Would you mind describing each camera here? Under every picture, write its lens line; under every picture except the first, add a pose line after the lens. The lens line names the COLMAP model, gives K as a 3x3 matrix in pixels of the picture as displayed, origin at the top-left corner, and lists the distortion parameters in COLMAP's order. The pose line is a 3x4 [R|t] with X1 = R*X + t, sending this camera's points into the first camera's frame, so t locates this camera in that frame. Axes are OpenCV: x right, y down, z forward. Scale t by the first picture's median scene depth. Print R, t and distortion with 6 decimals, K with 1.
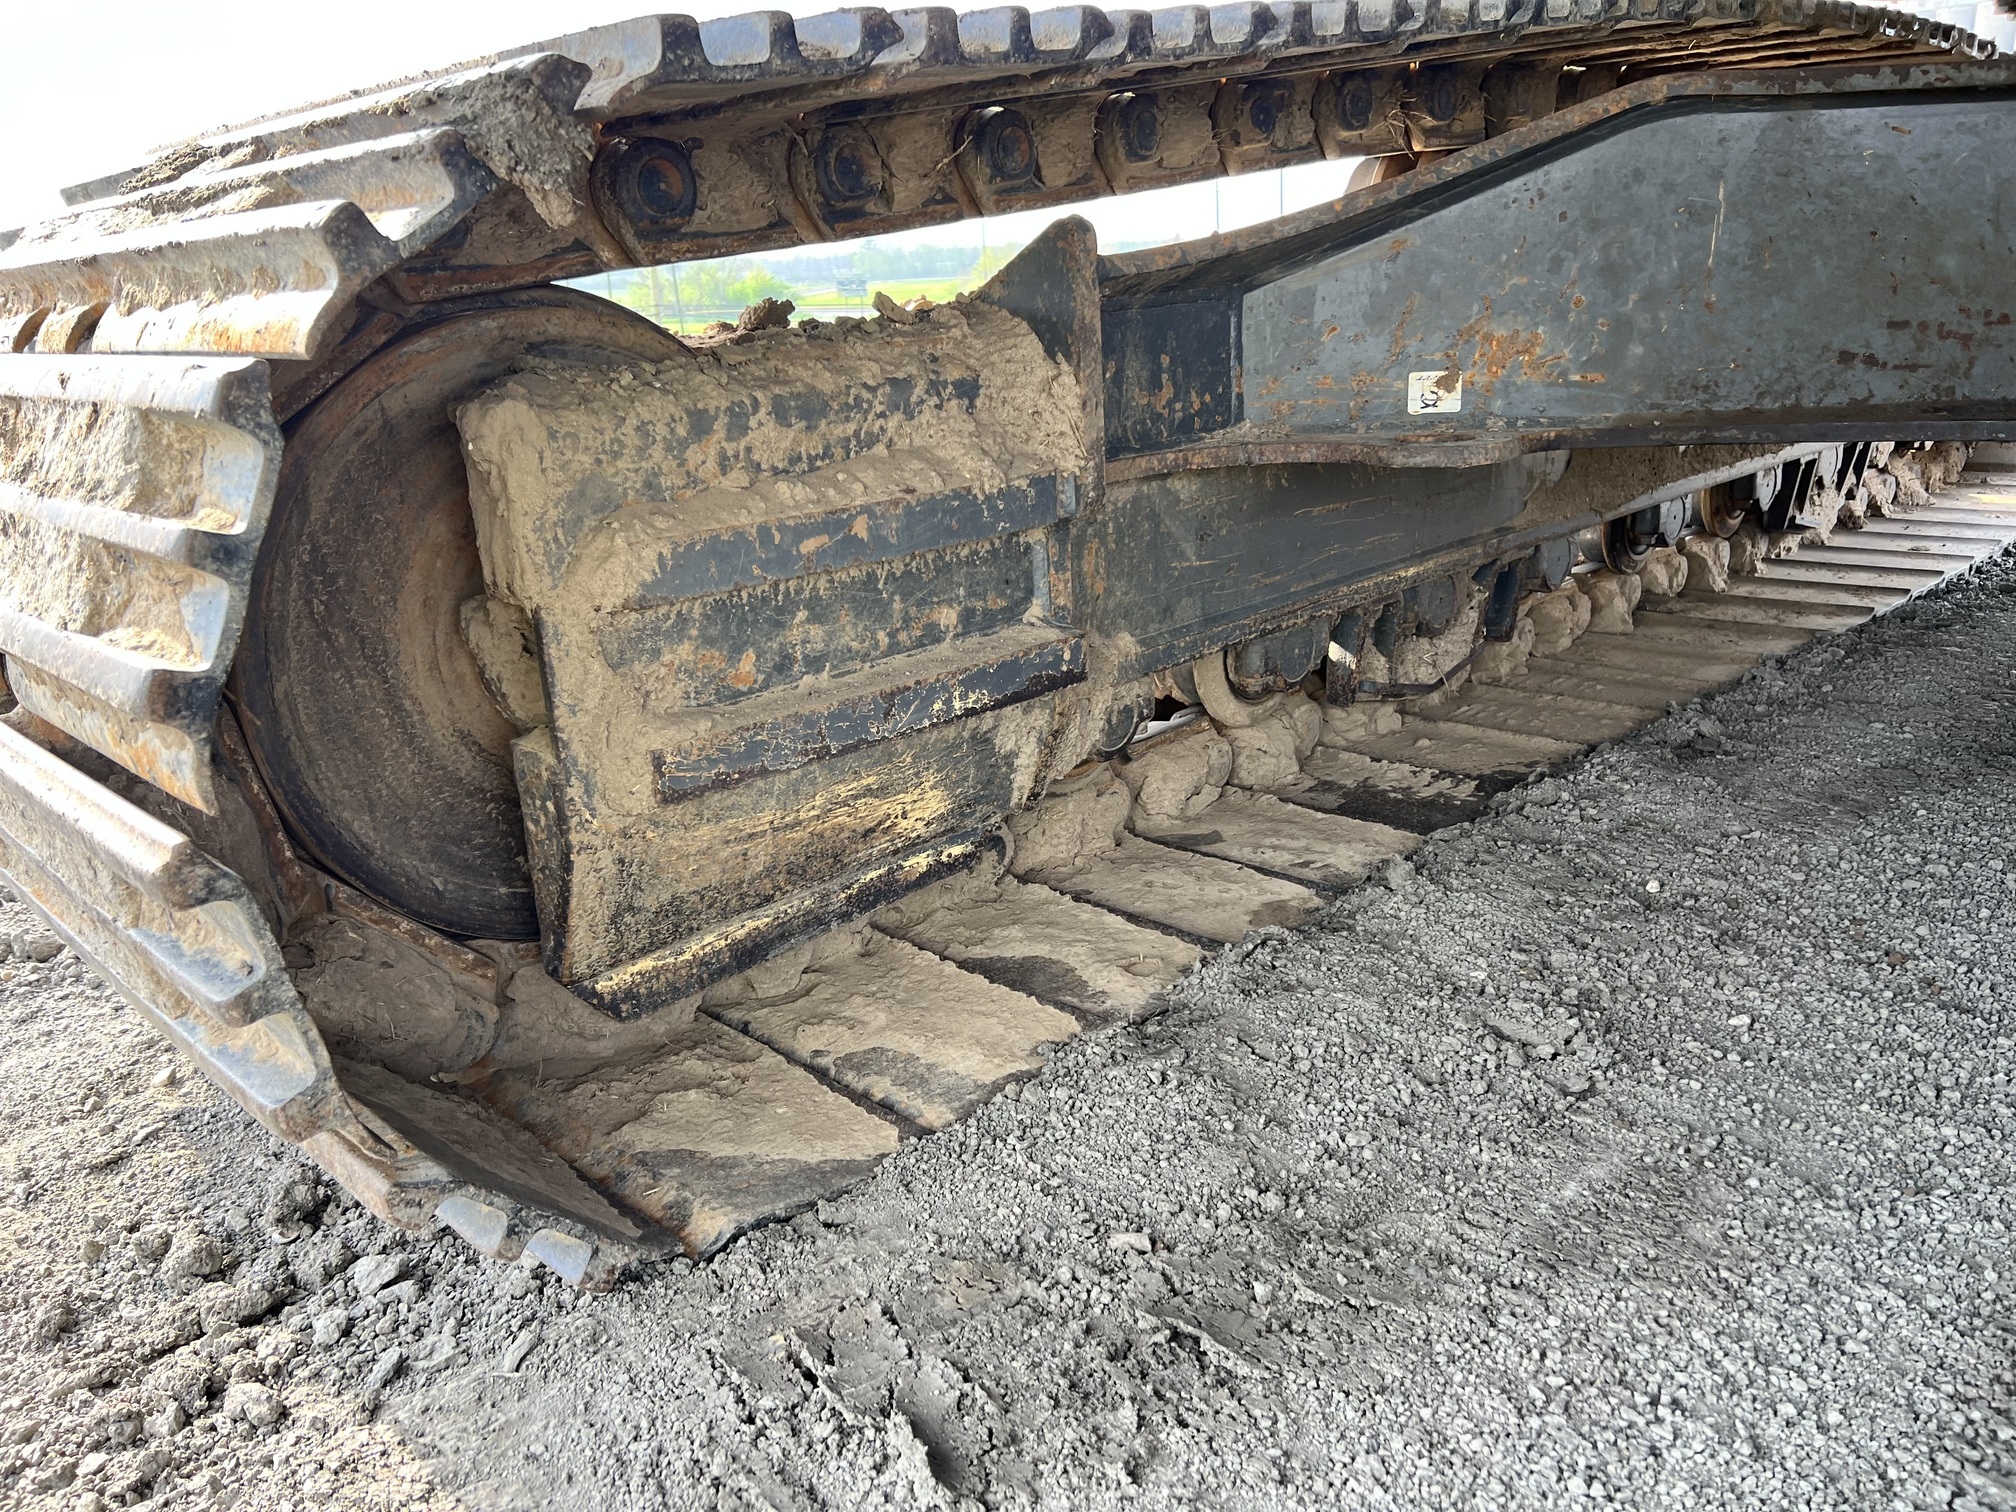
lens RADIAL K [[1534.2, 0, 1005.3], [0, 1534.2, 758.1], [0, 0, 1]] dist [0.066819, -0.076842]
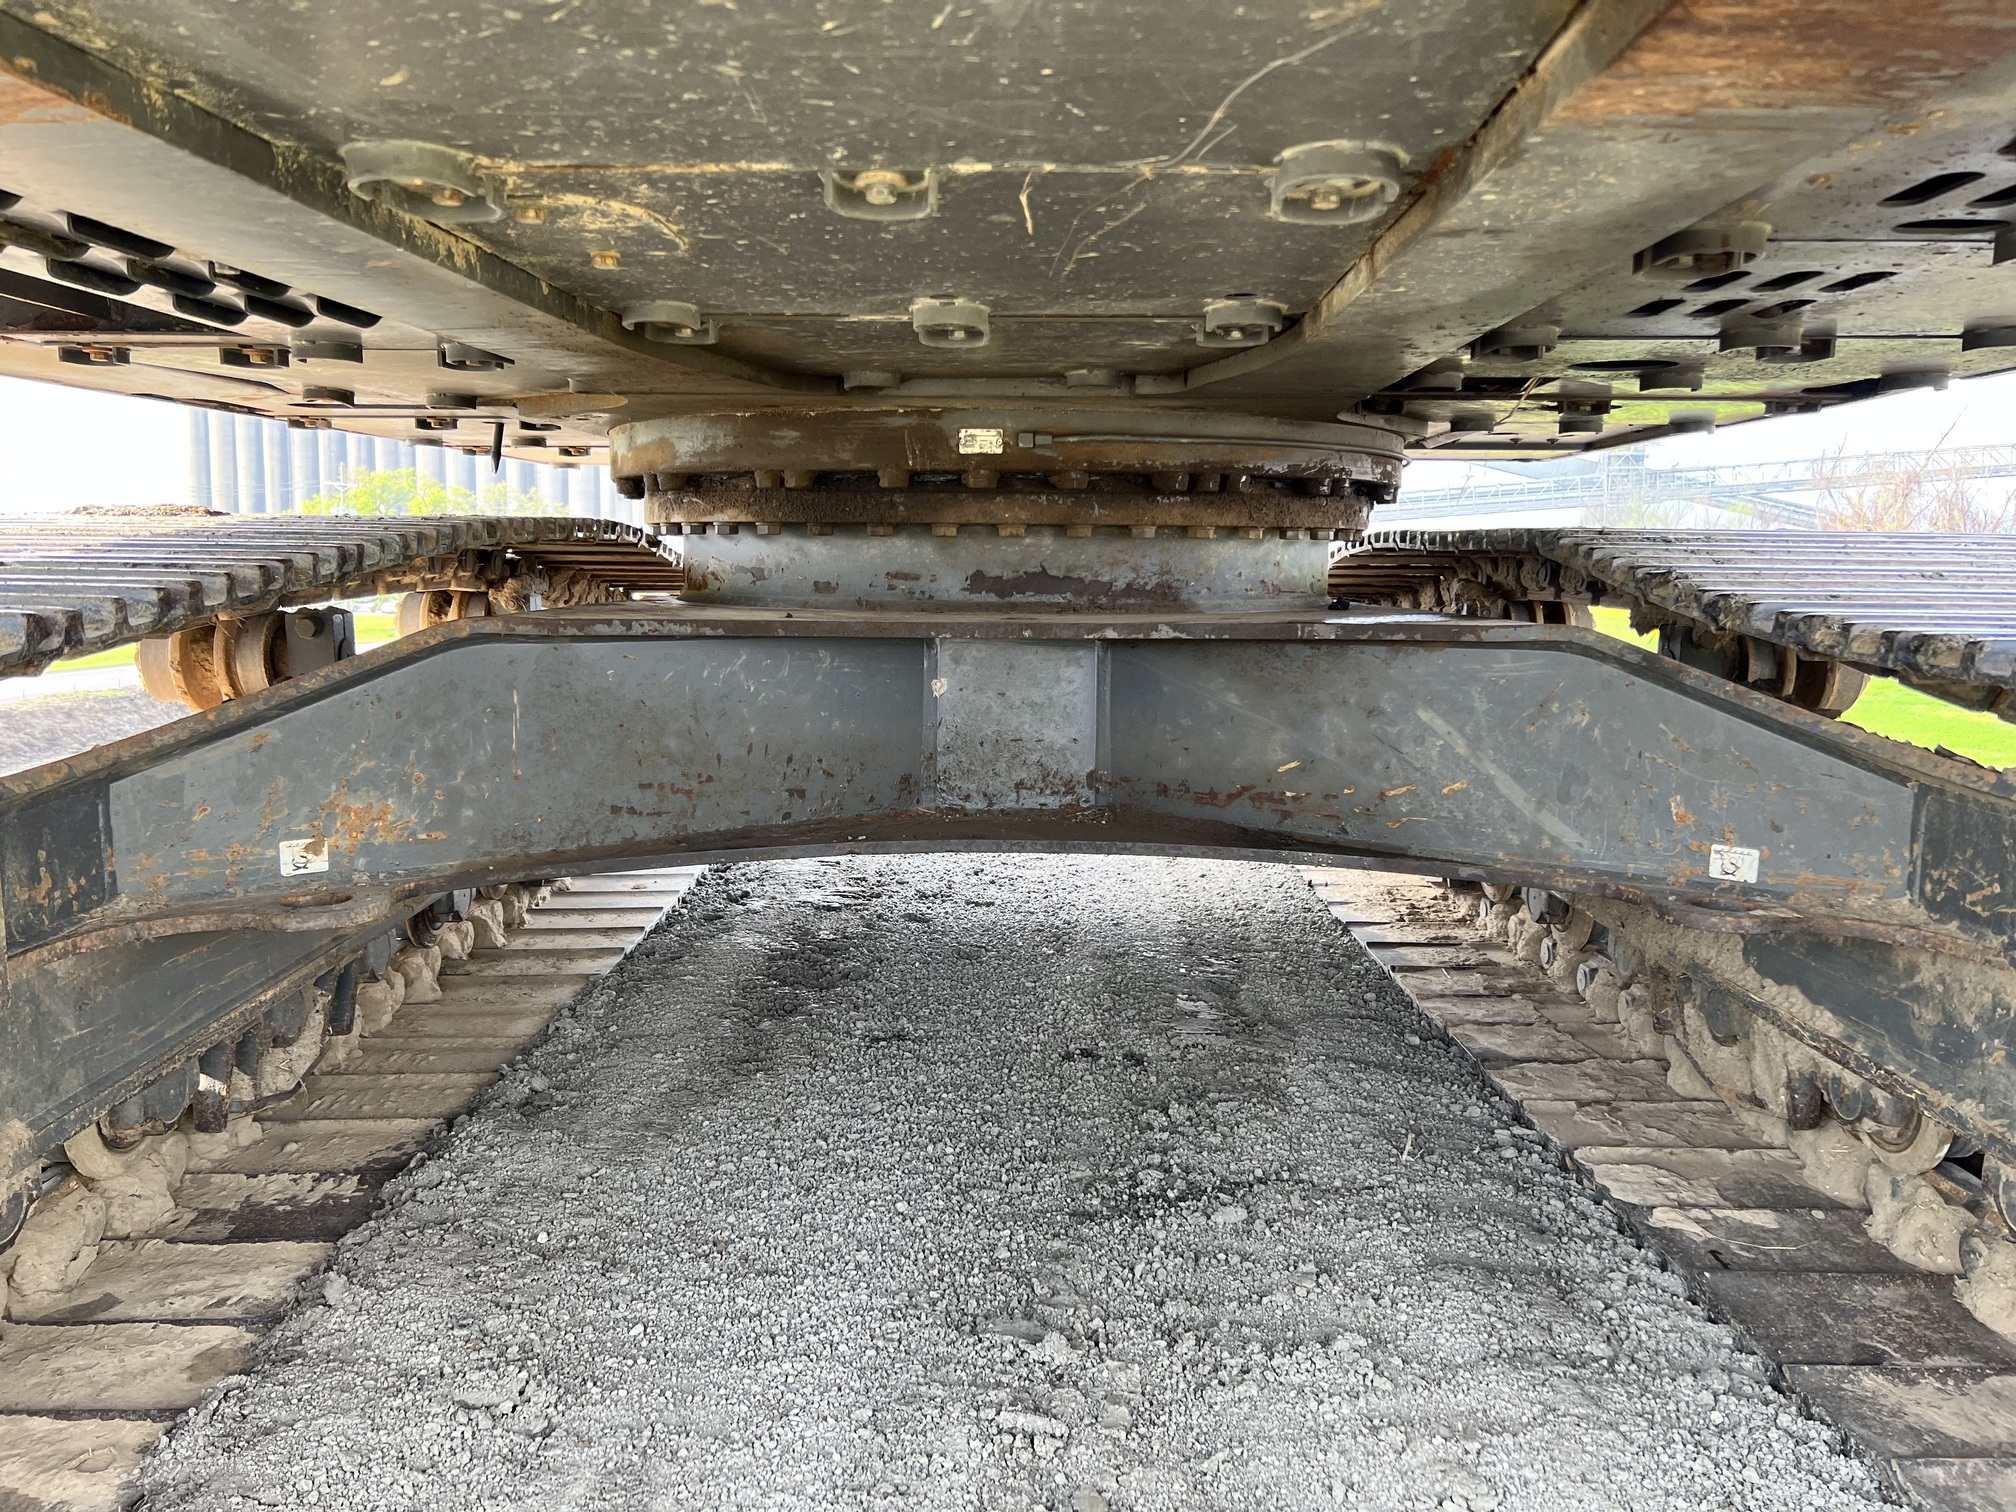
lens RADIAL K [[1523.8, 0, 1011.3], [0, 1523.8, 768.1], [0, 0, 1]] dist [0.039518, -0.039406]
pose [[0.699744, -0.048642, 0.712736, -0.235767], [0.184261, 0.976211, -0.114279, -0.101301], [-0.690222, 0.211295, 0.692060, -0.246344]]
